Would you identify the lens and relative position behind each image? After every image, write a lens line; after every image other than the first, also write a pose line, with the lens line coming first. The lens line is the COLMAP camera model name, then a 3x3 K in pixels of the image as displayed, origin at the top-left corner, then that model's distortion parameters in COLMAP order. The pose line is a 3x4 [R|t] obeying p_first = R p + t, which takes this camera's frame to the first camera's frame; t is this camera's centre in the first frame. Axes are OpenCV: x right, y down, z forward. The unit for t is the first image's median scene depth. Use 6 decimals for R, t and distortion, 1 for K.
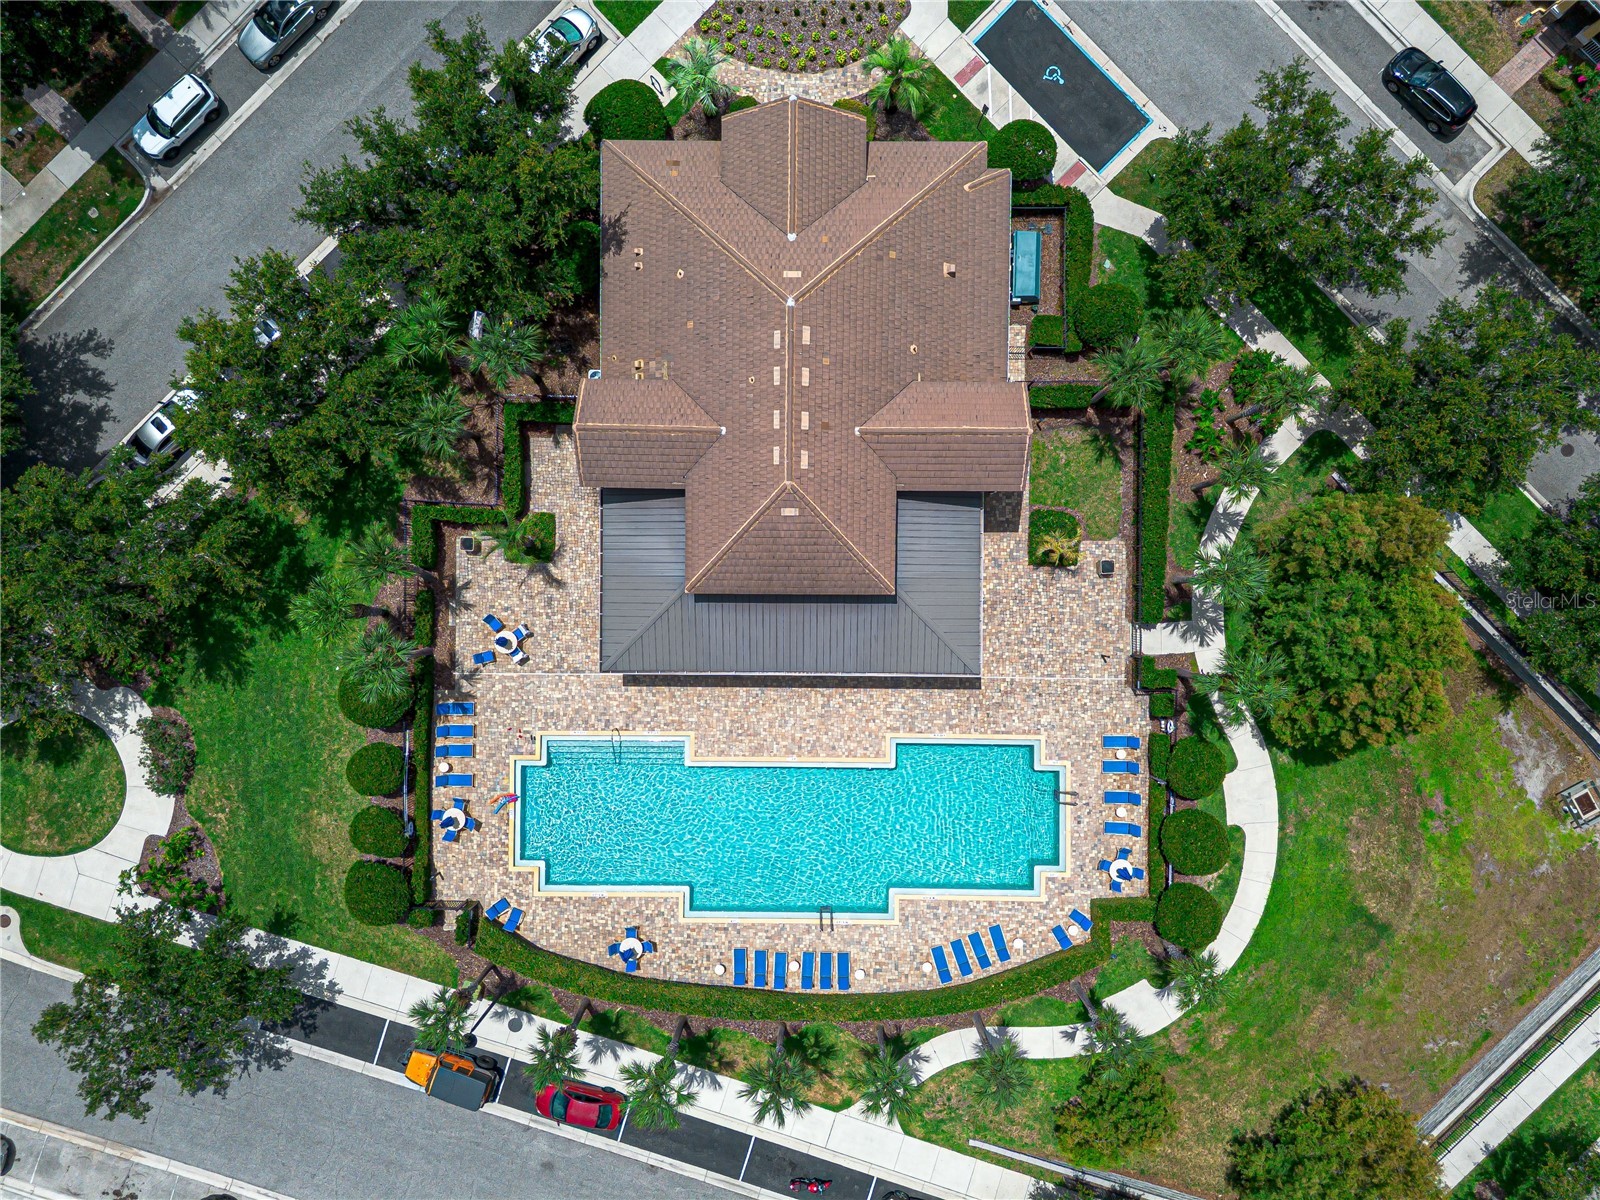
lens RADIAL K [[1132.5, 0, 792.6], [0, 1132.5, 582.2], [0, 0, 1]] dist [0.036396, -0.004116]
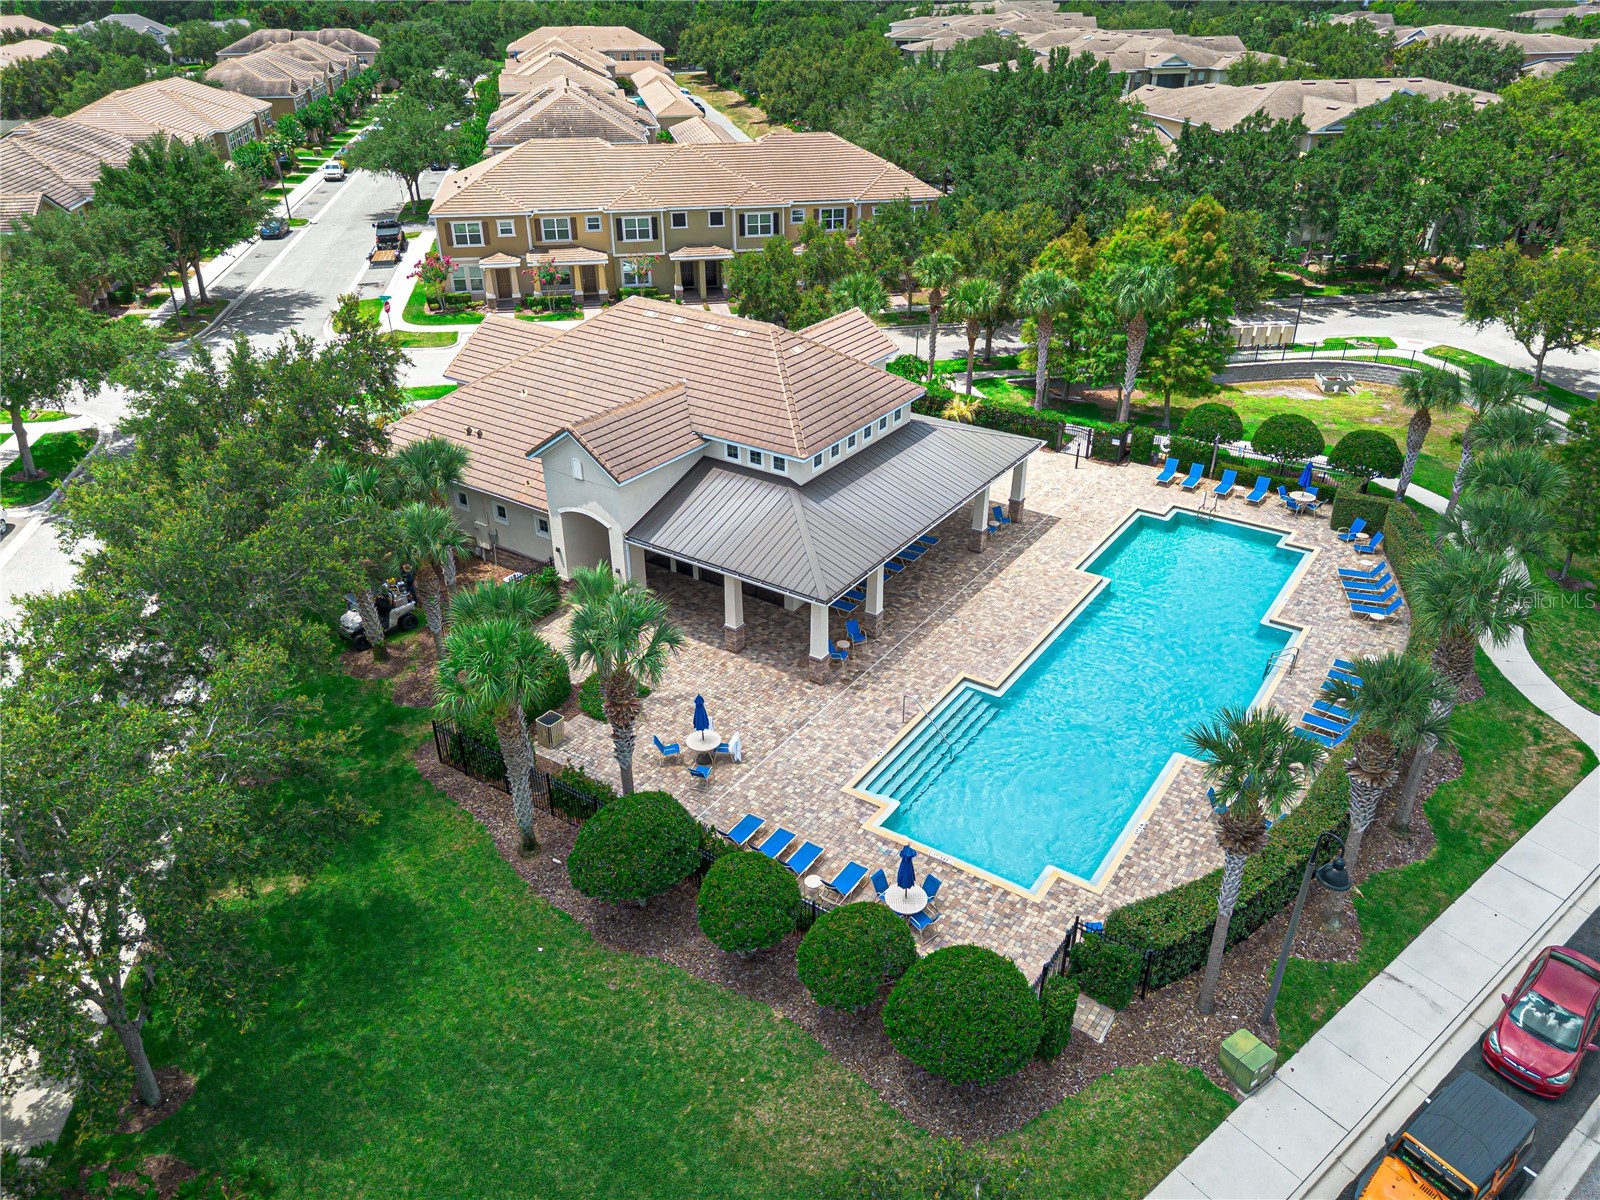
lens RADIAL K [[1138.6, 0, 800.0], [0, 1138.6, 600.0], [0, 0, 1]] dist [0.070837, -0.060939]
pose [[0.547695, -0.400146, 0.734788, -0.652864], [0.836672, 0.258612, -0.482804, 0.384151], [0.003168, 0.879206, 0.476431, 0.613846]]
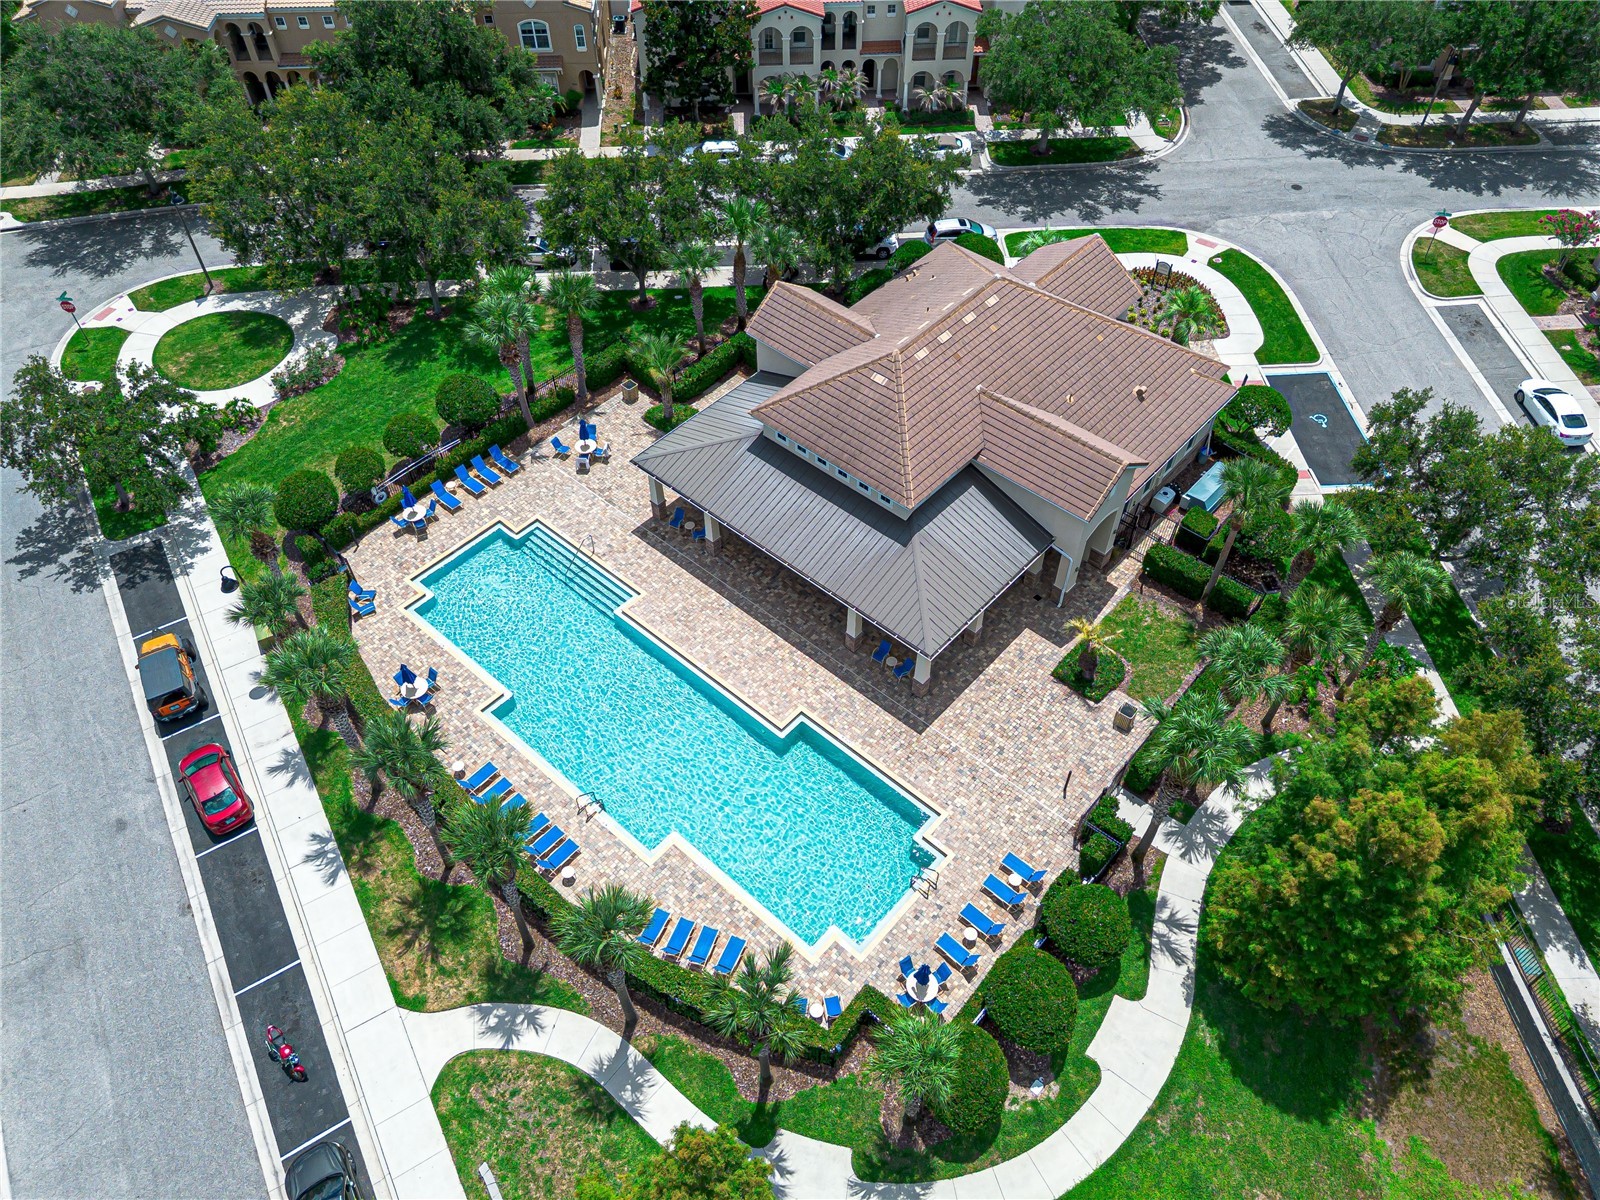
lens RADIAL K [[1138.6, 0, 800.0], [0, 1138.6, 600.0], [0, 0, 1]] dist [0.070837, -0.060939]
pose [[0.750580, 0.501290, -0.430509, 0.414142], [-0.660773, 0.566378, -0.492540, 0.515001], [-0.003075, 0.654159, 0.756351, 0.293666]]
